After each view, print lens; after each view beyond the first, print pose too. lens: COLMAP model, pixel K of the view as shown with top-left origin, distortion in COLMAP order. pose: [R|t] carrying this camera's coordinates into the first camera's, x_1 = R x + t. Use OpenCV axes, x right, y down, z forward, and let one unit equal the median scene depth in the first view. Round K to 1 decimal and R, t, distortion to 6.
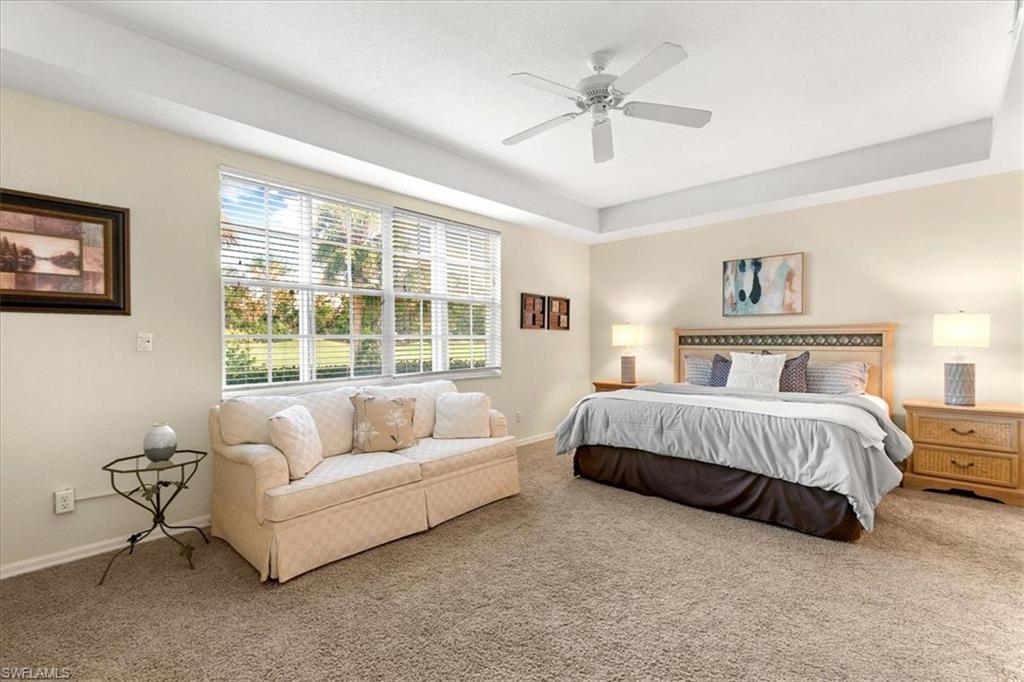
lens RADIAL K [[462.7, 0, 515.4], [0, 462.7, 343.4], [0, 0, 1]] dist [0.006113, -0.000203]
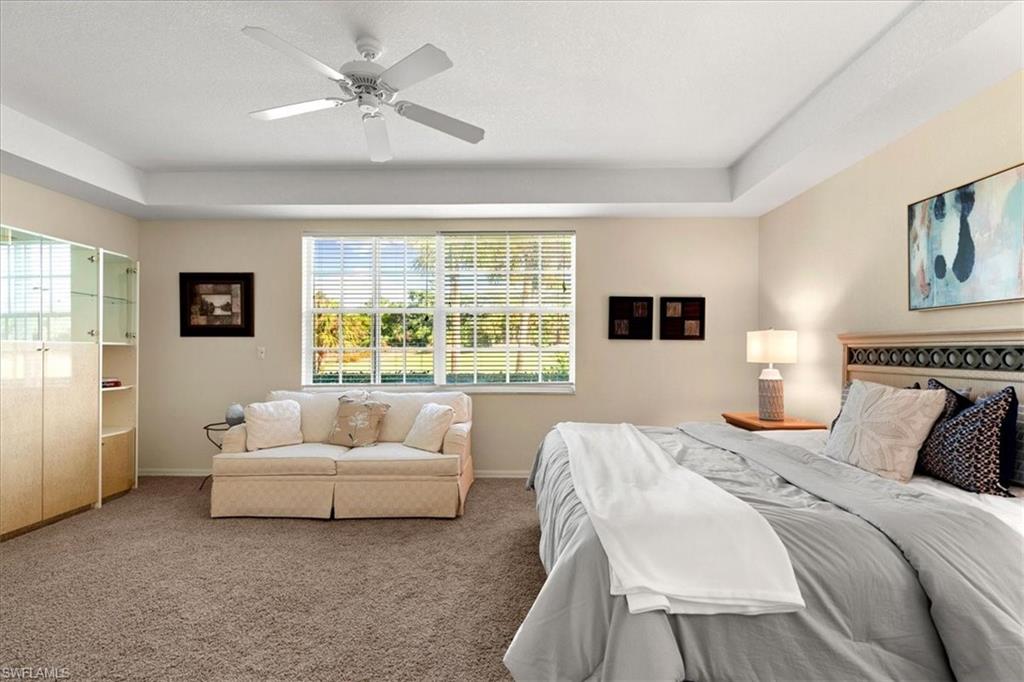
lens RADIAL K [[462.7, 0, 516.0], [0, 462.7, 345.6], [0, 0, 1]] dist [0.006113, -0.000203]
pose [[0.659687, -0.001036, -0.751540, 0.681577], [-0.007814, 0.999936, -0.008238, -0.014684], [0.751500, 0.011307, 0.659636, 0.407163]]
